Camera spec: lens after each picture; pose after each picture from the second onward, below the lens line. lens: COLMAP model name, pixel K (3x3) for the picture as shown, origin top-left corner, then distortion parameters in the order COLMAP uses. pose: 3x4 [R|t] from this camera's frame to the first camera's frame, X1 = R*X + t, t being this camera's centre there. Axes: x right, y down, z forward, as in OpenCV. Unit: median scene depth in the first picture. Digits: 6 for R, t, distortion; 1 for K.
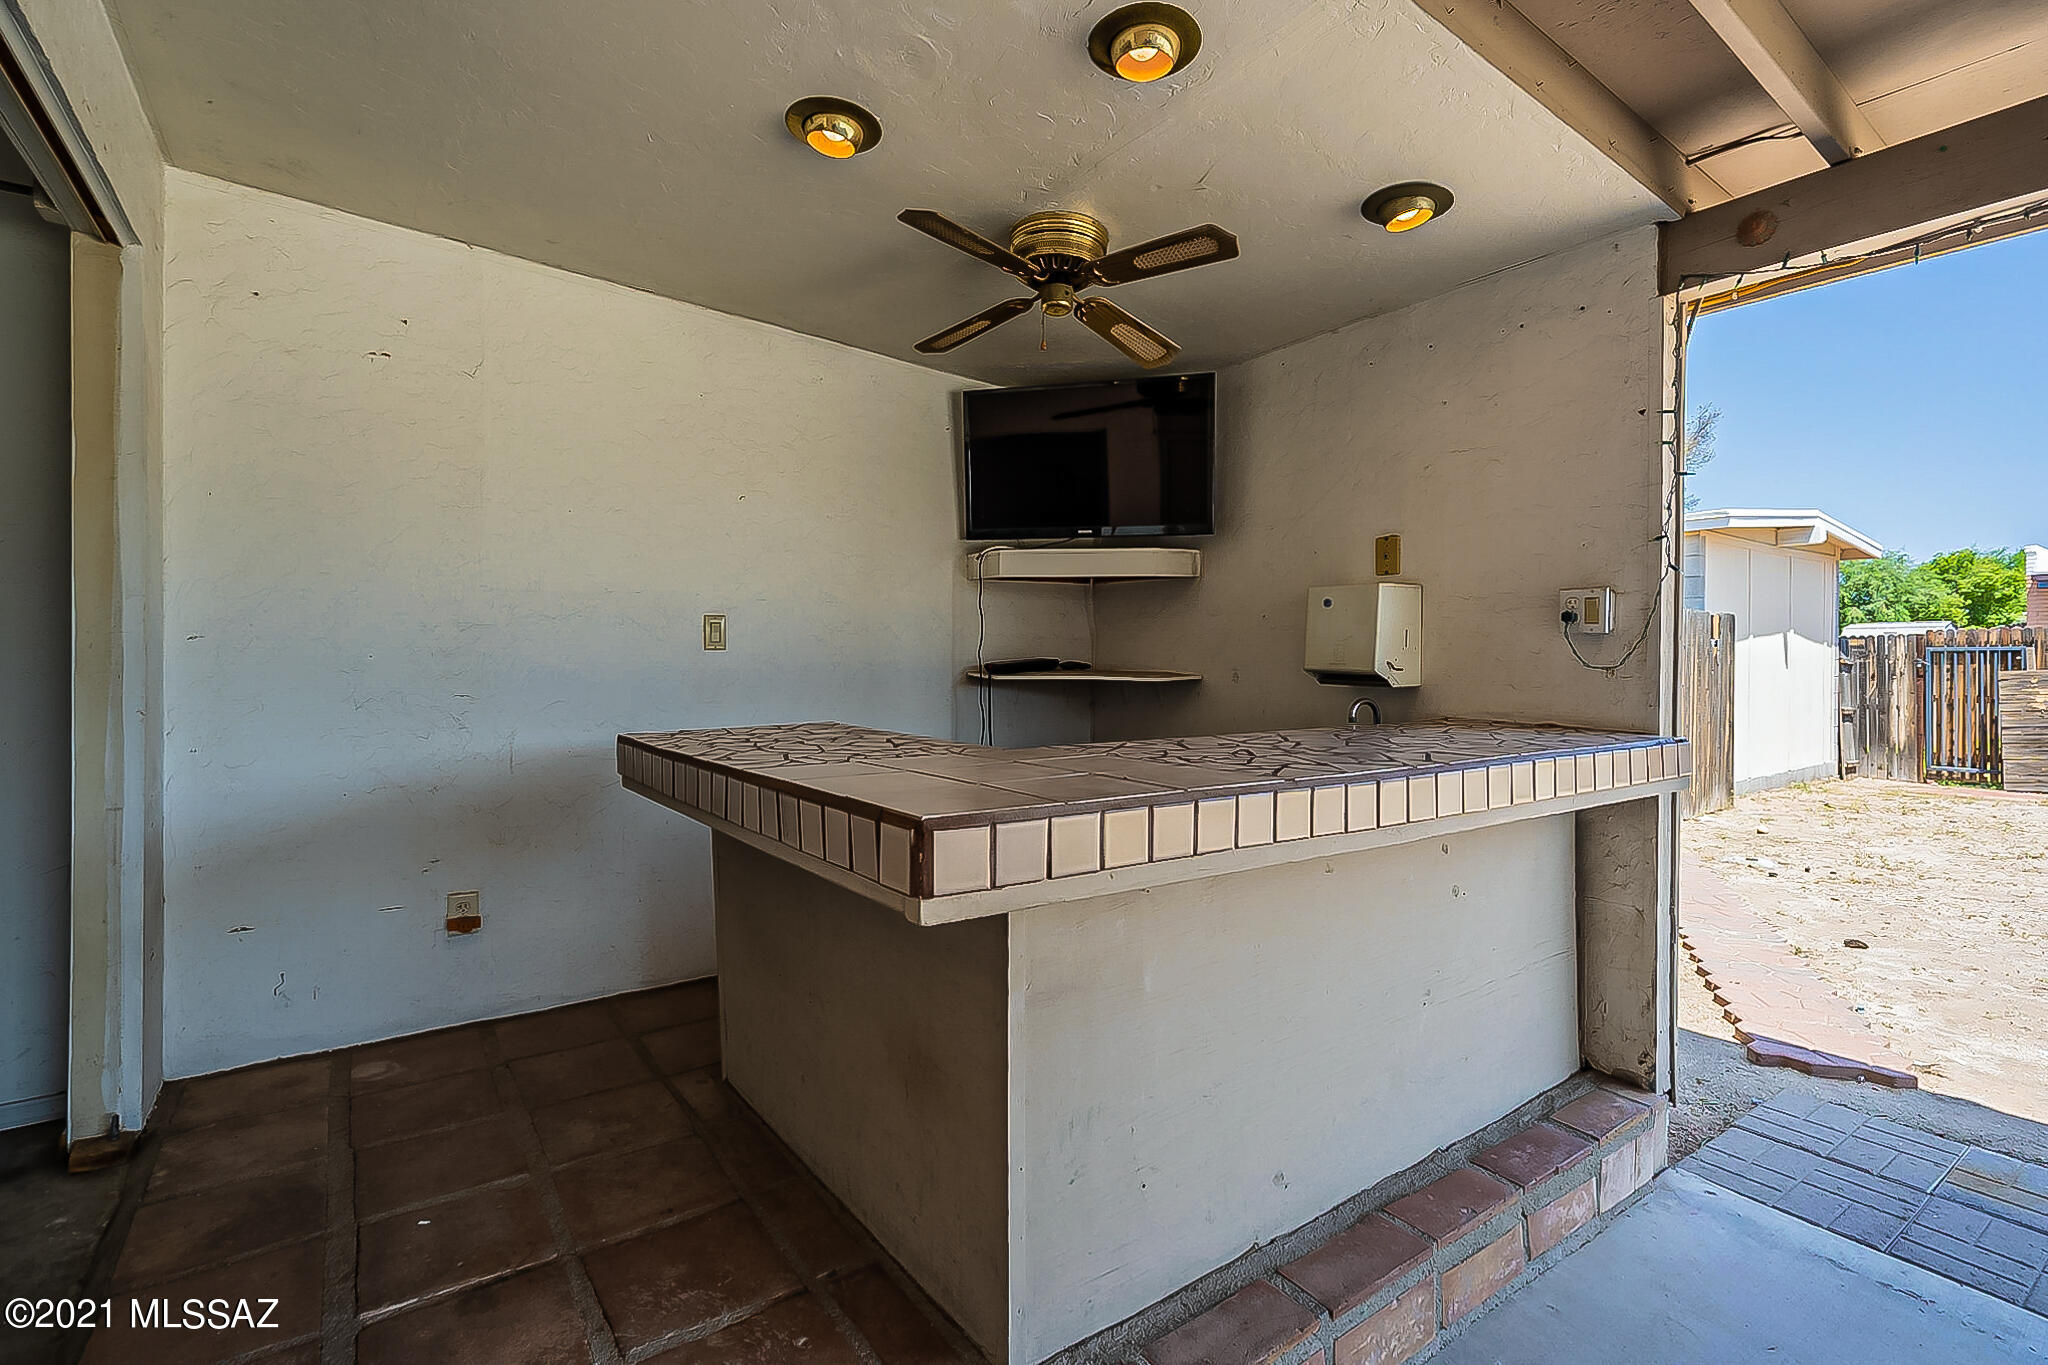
lens RADIAL K [[943.4, 0, 976.6], [0, 943.4, 661.0], [0, 0, 1]] dist [-0.005529, 0.002150]
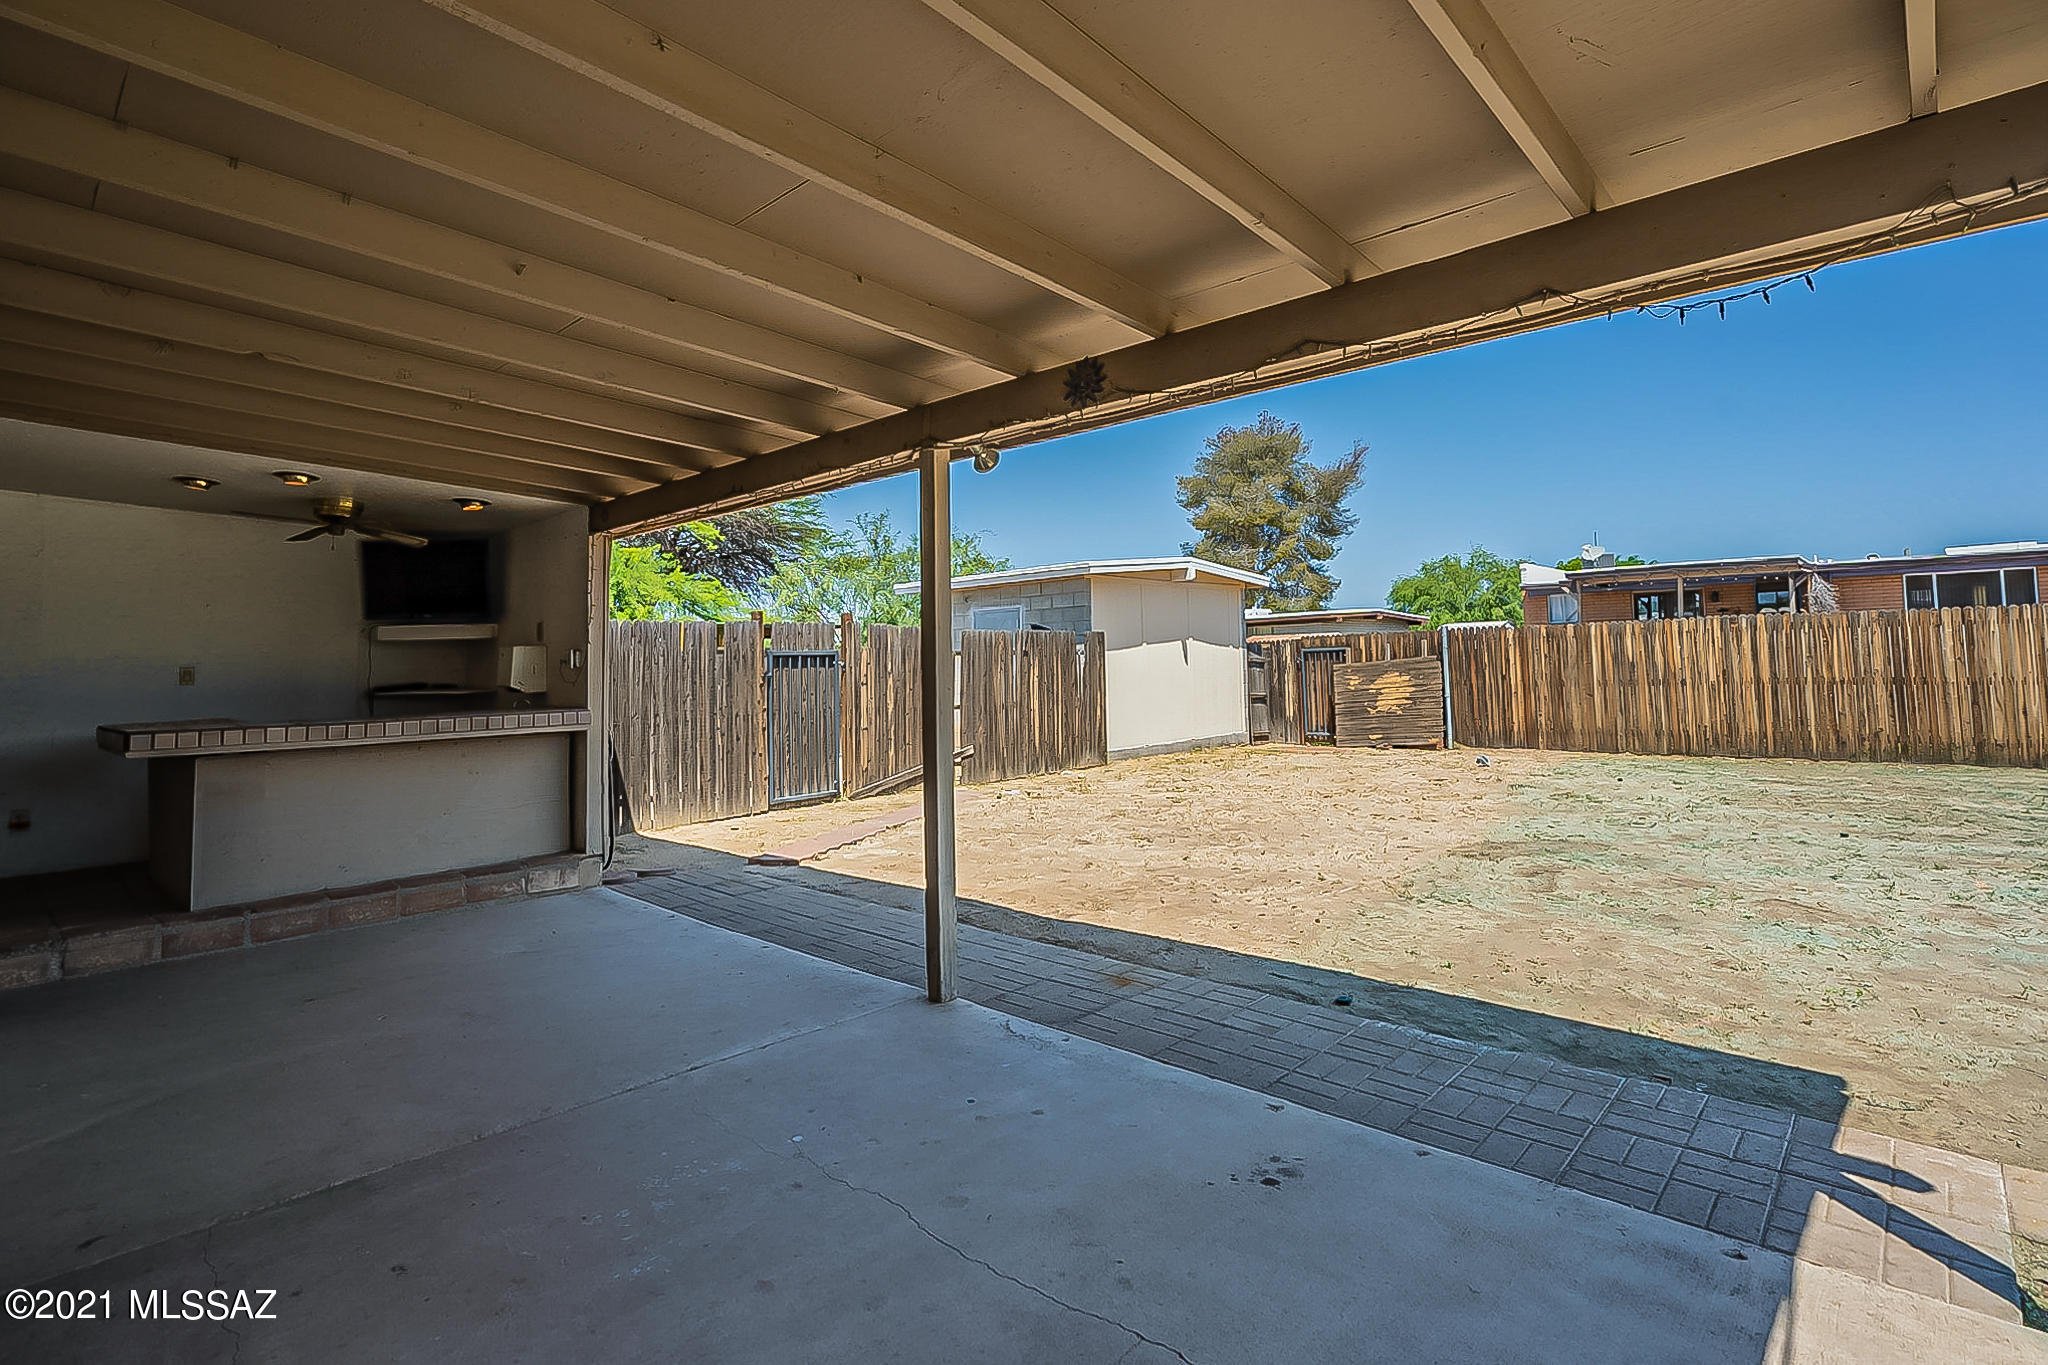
lens RADIAL K [[943.4, 0, 965.2], [0, 943.4, 596.6], [0, 0, 1]] dist [-0.005529, 0.002150]
pose [[0.975908, -0.010691, 0.217919, 0.199703], [0.027567, 0.996836, -0.074550, -0.001011], [-0.216433, 0.078761, 0.973115, -0.290424]]
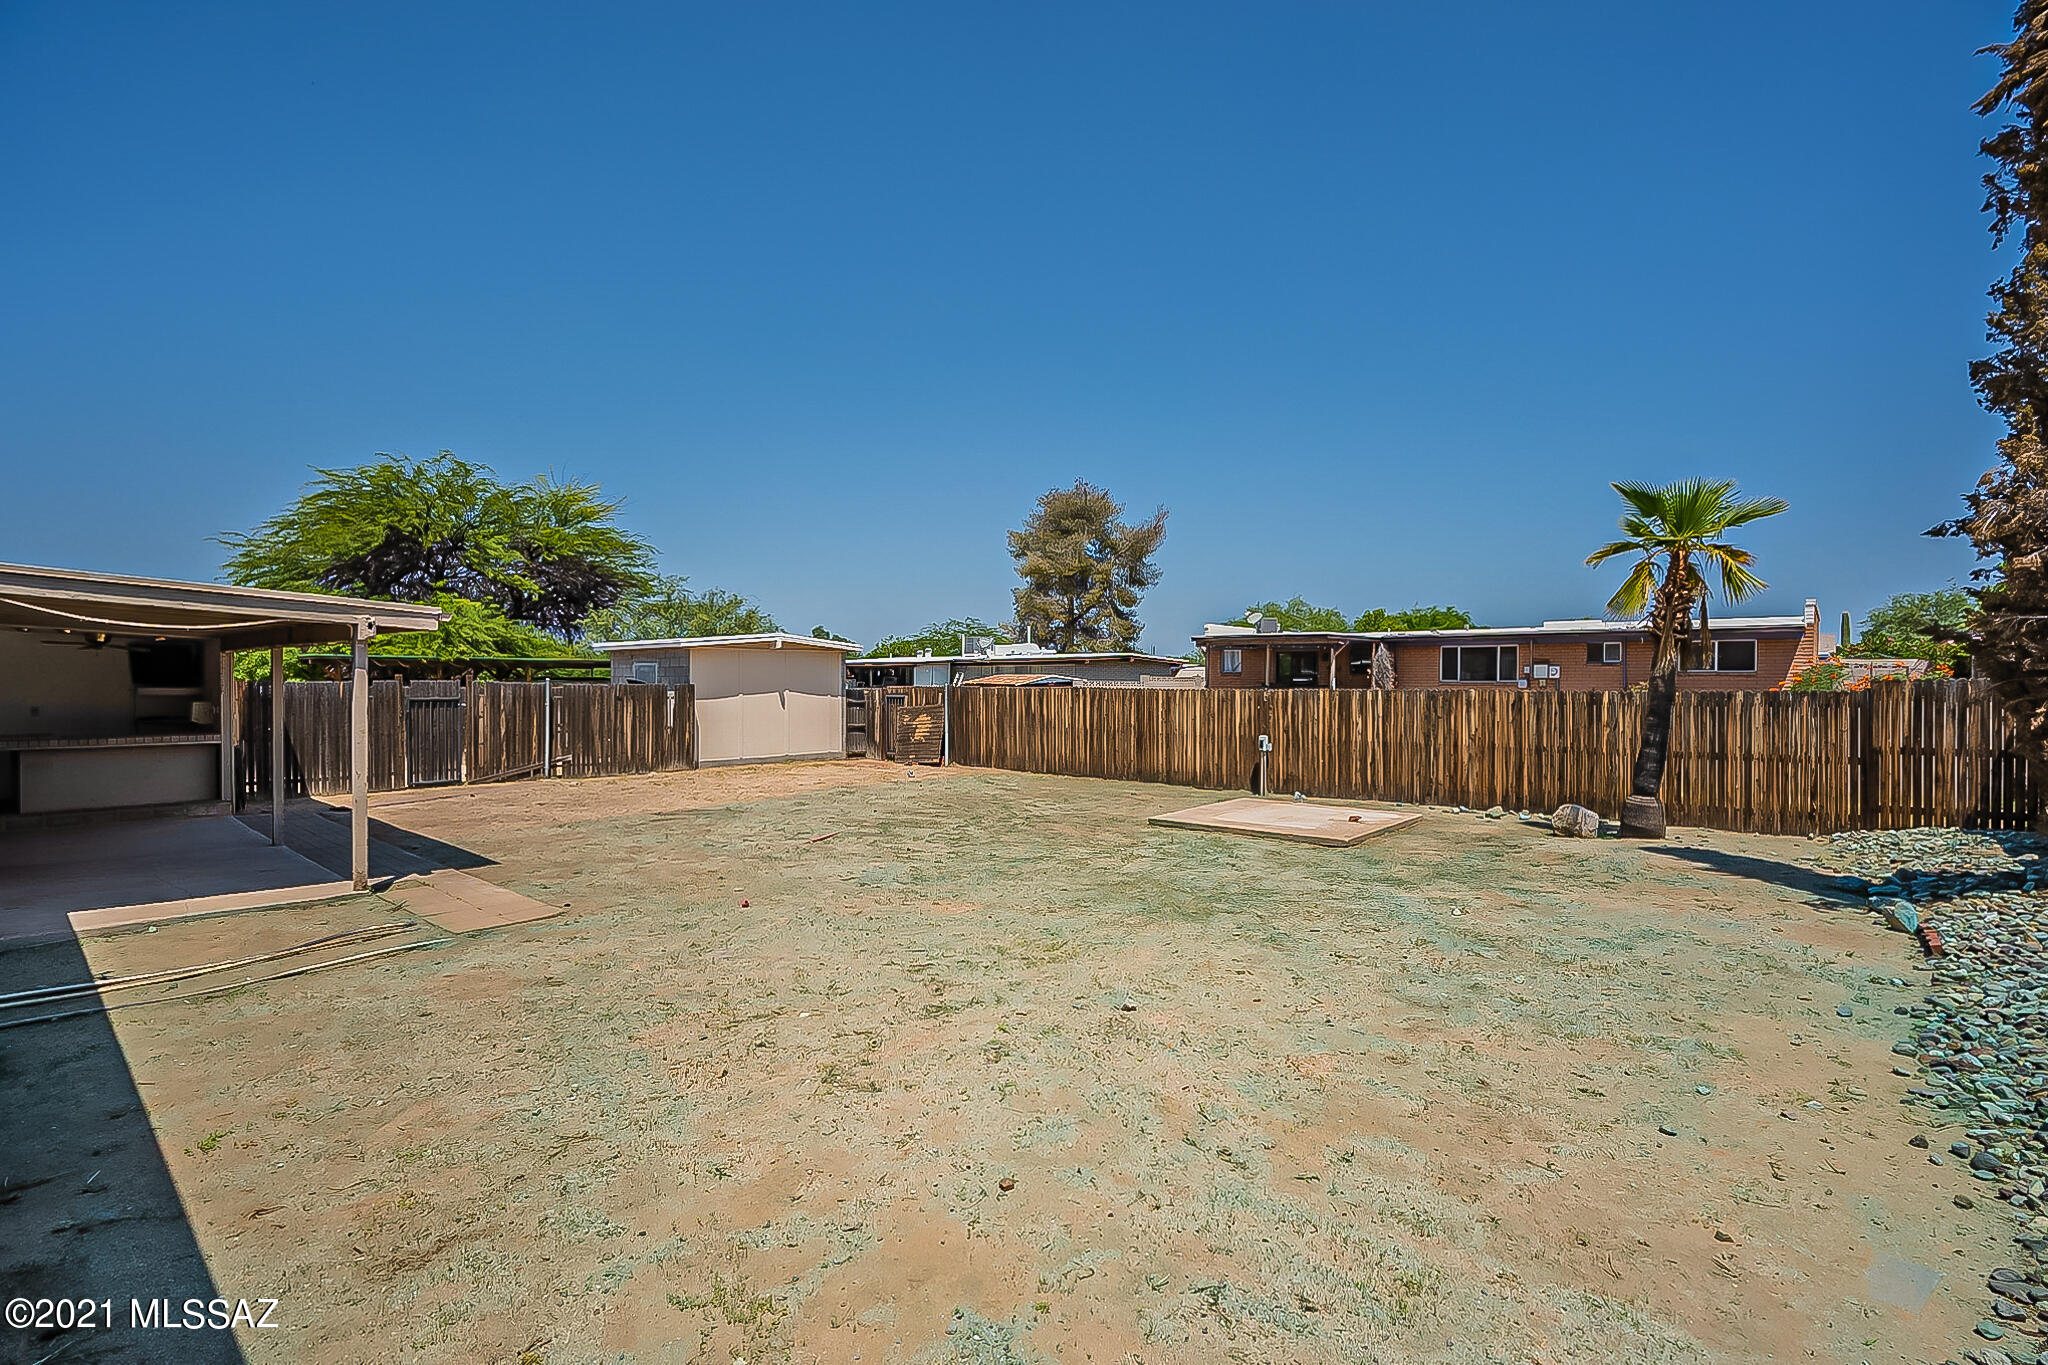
lens RADIAL K [[943.4, 0, 1009.2], [0, 943.4, 679.2], [0, 0, 1]] dist [-0.005529, 0.002150]
pose [[0.970160, 0.001670, 0.242460, 0.764920], [-0.002476, 0.999992, 0.003021, -0.056092], [-0.242453, -0.003532, 0.970157, -1.074496]]
